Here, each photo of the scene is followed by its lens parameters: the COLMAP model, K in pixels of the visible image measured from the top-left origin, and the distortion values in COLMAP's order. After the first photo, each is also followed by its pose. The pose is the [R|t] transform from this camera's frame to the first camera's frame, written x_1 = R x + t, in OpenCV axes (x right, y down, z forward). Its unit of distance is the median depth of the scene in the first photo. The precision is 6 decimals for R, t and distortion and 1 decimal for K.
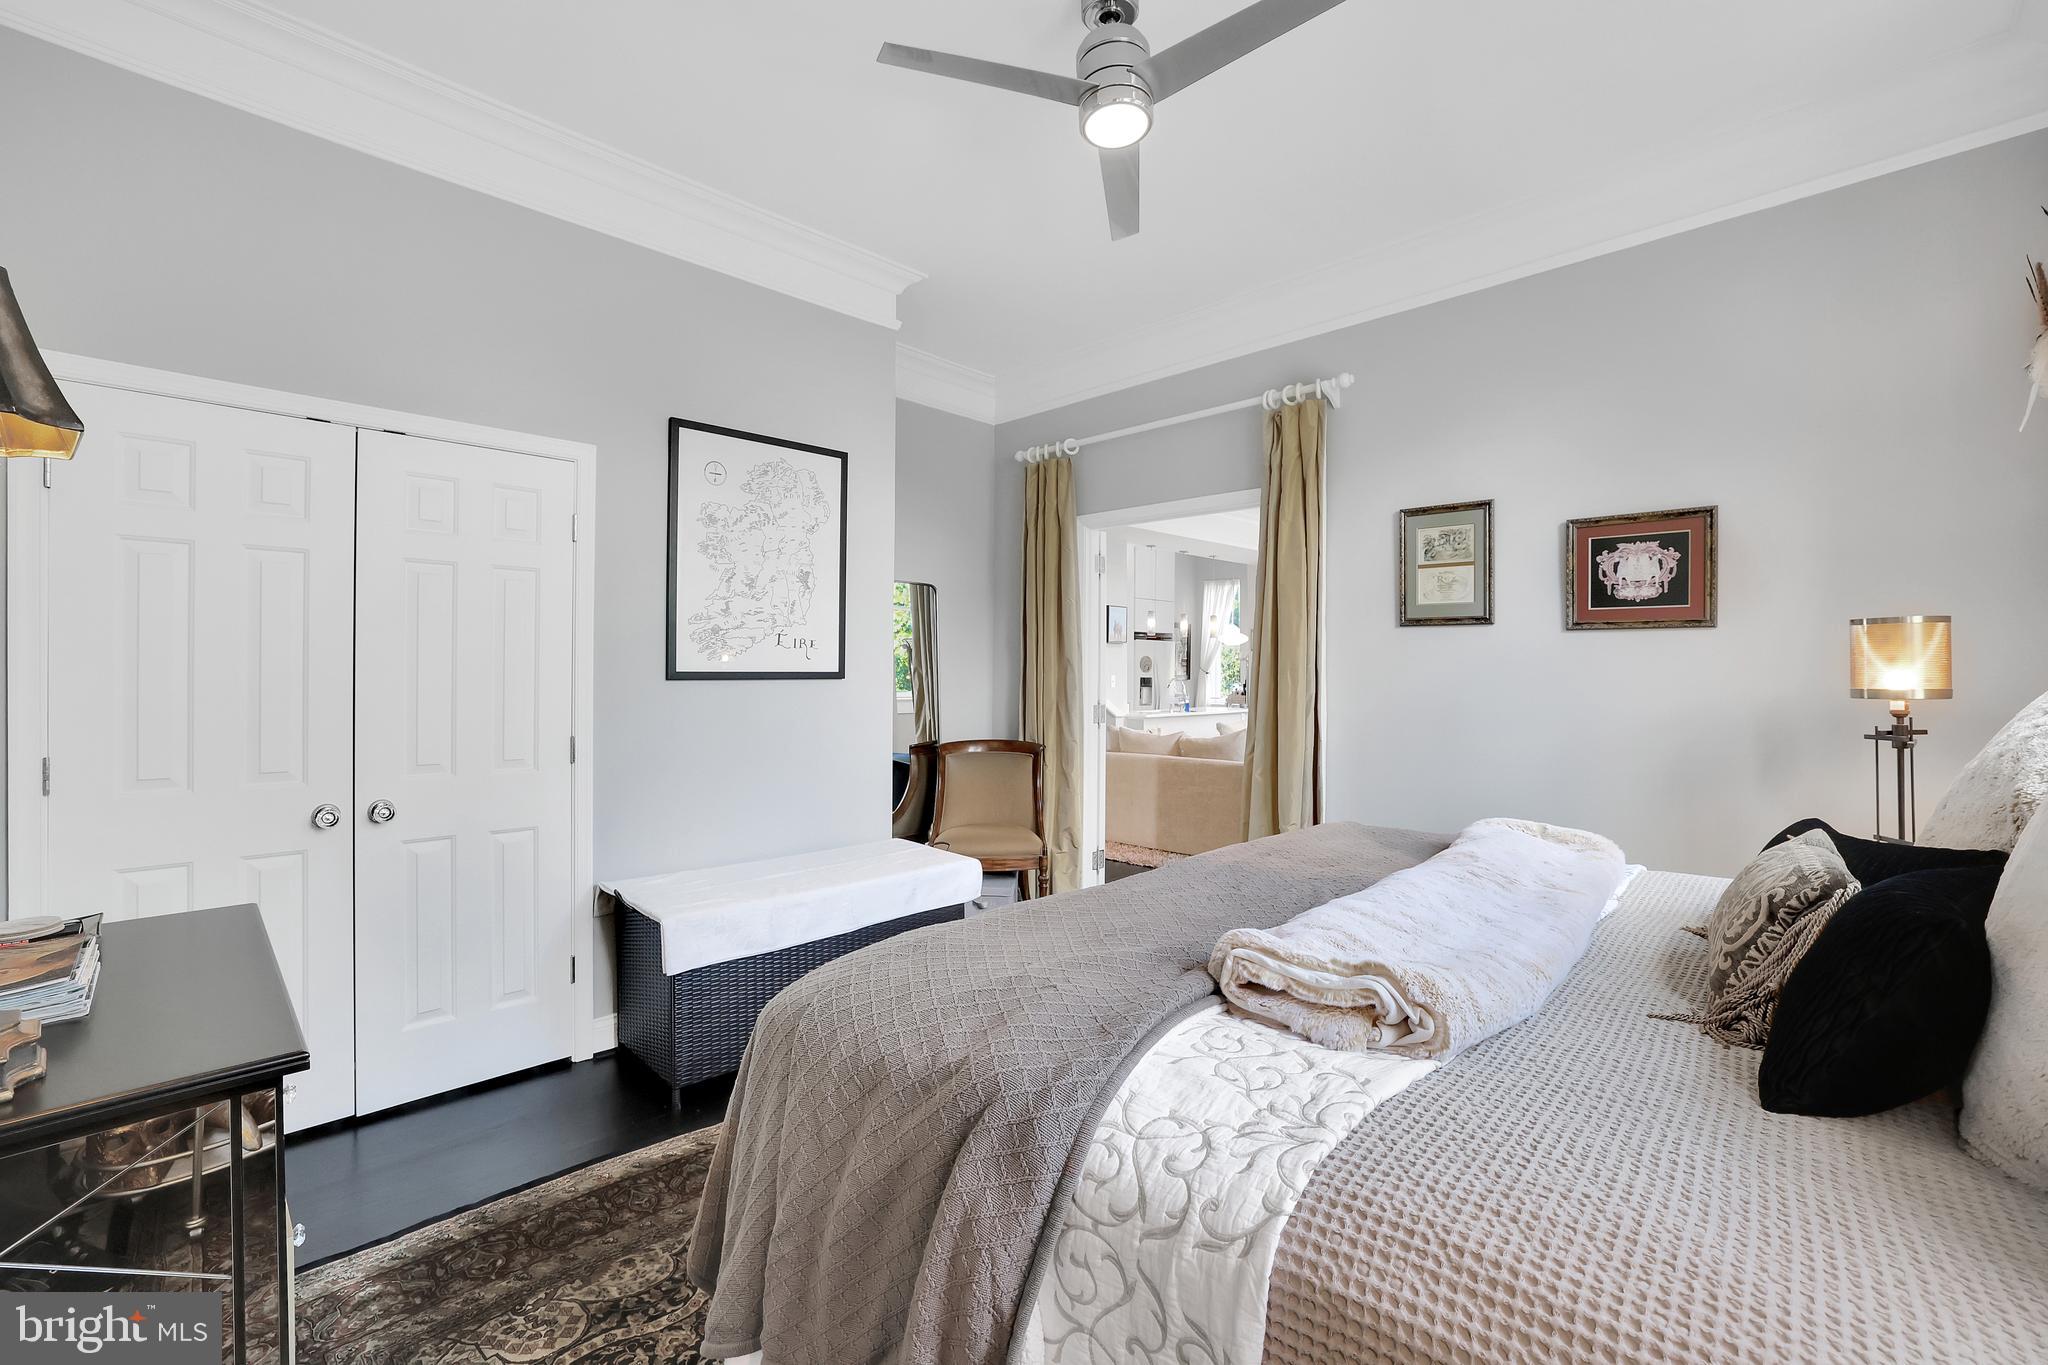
lens RADIAL K [[853.9, 0, 1026.5], [0, 853.9, 673.7], [0, 0, 1]] dist [-0.039950, 0.009952]
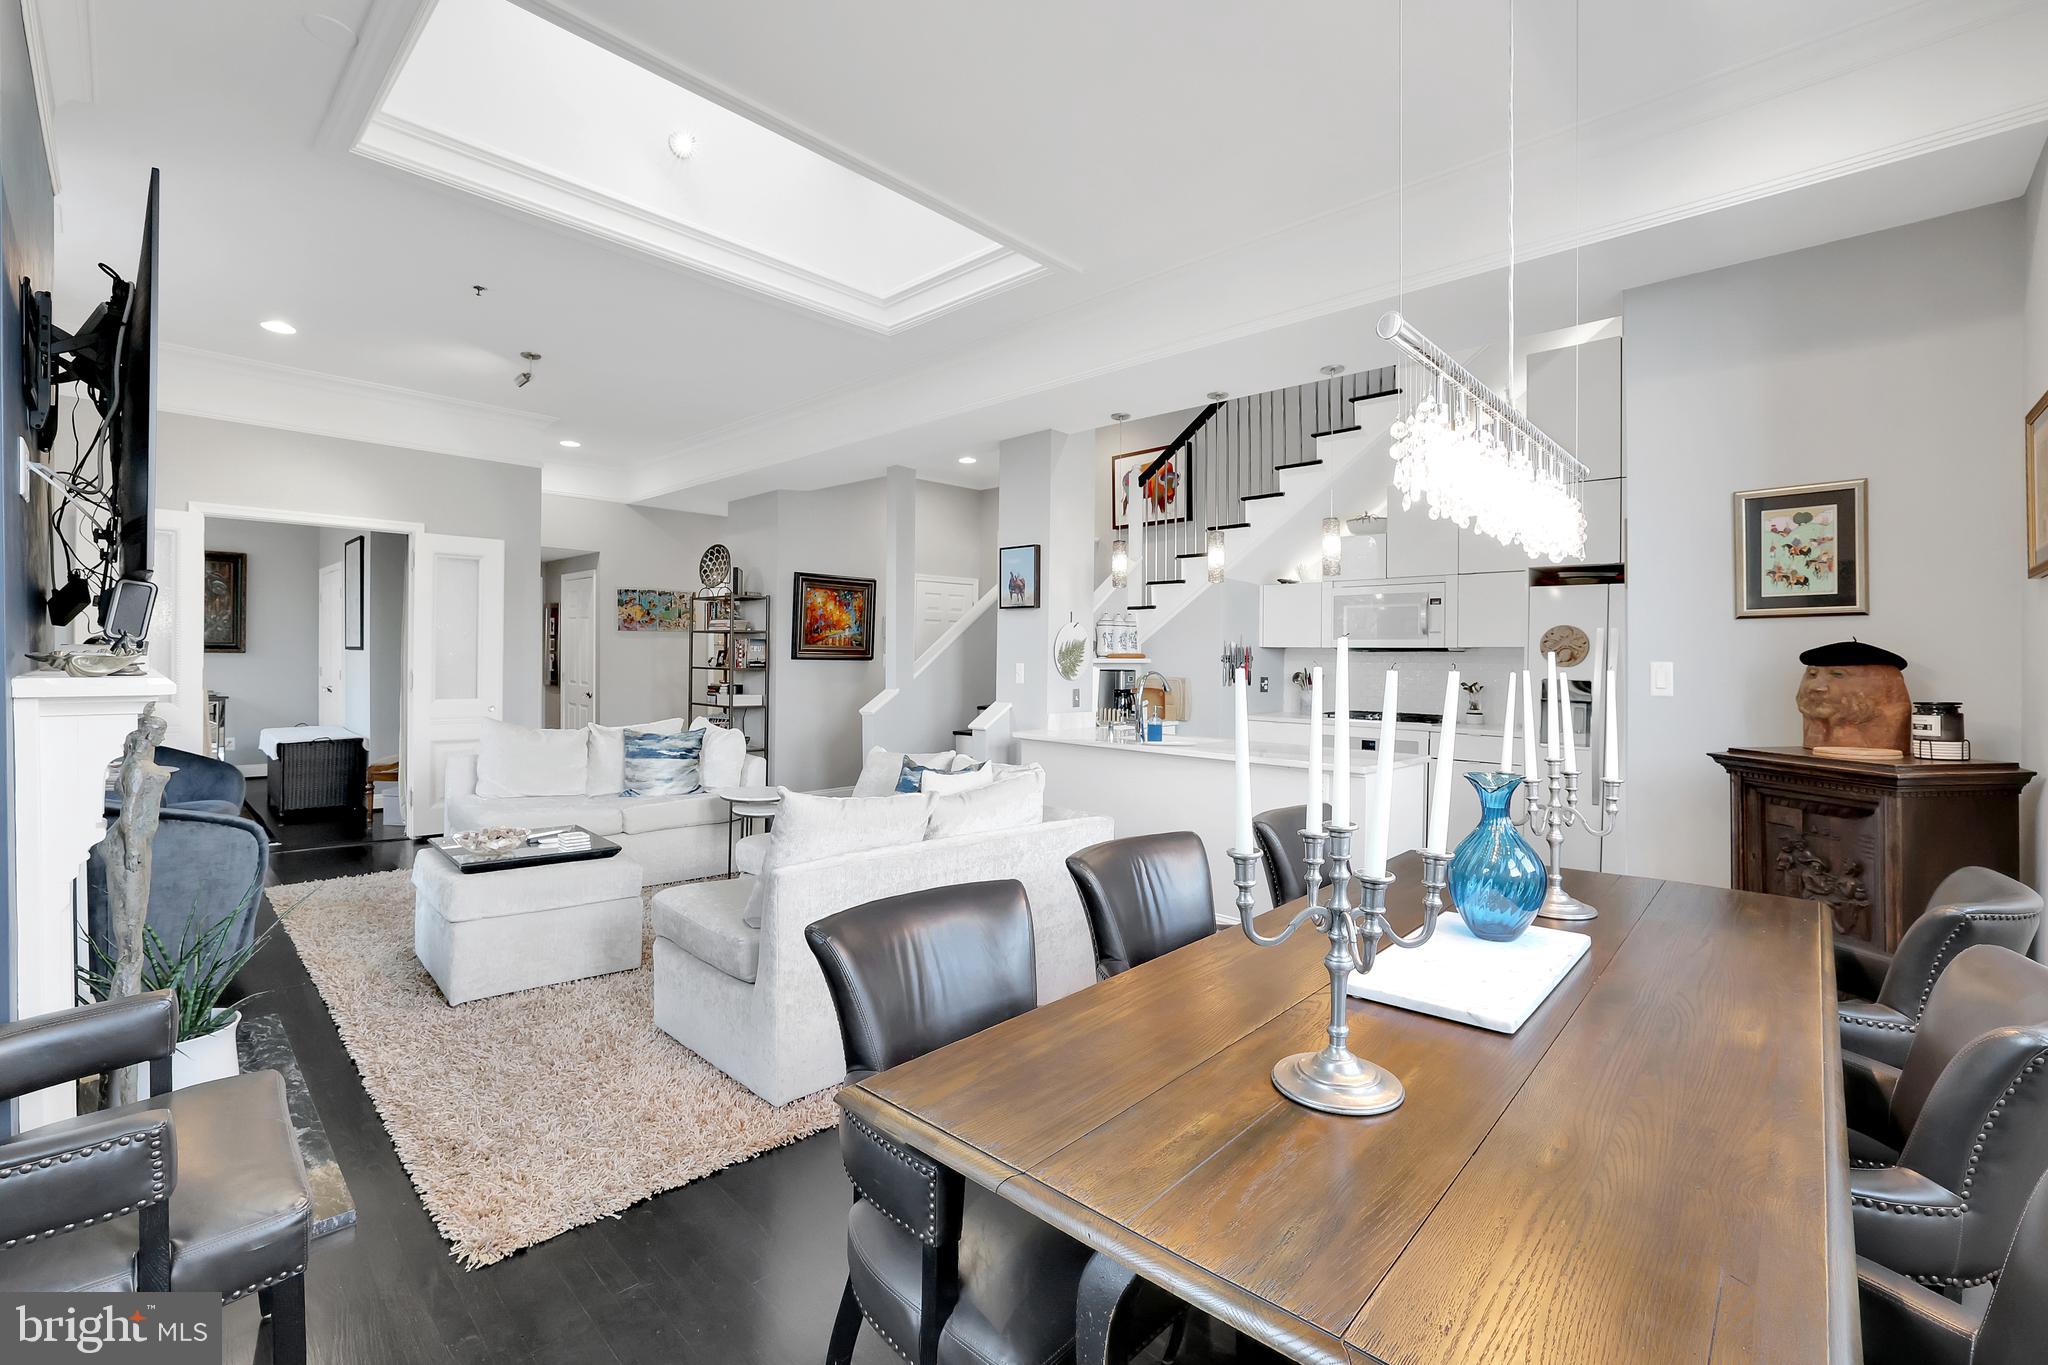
lens RADIAL K [[896.4, 0, 1016.0], [0, 896.4, 671.1], [0, 0, 1]] dist [-0.016011, 0.000513]
pose [[0.007976, 0.010942, -0.999908, 2.108888], [-0.015450, 0.999822, 0.010818, 0.000743], [0.999849, 0.015362, 0.008143, 2.839132]]
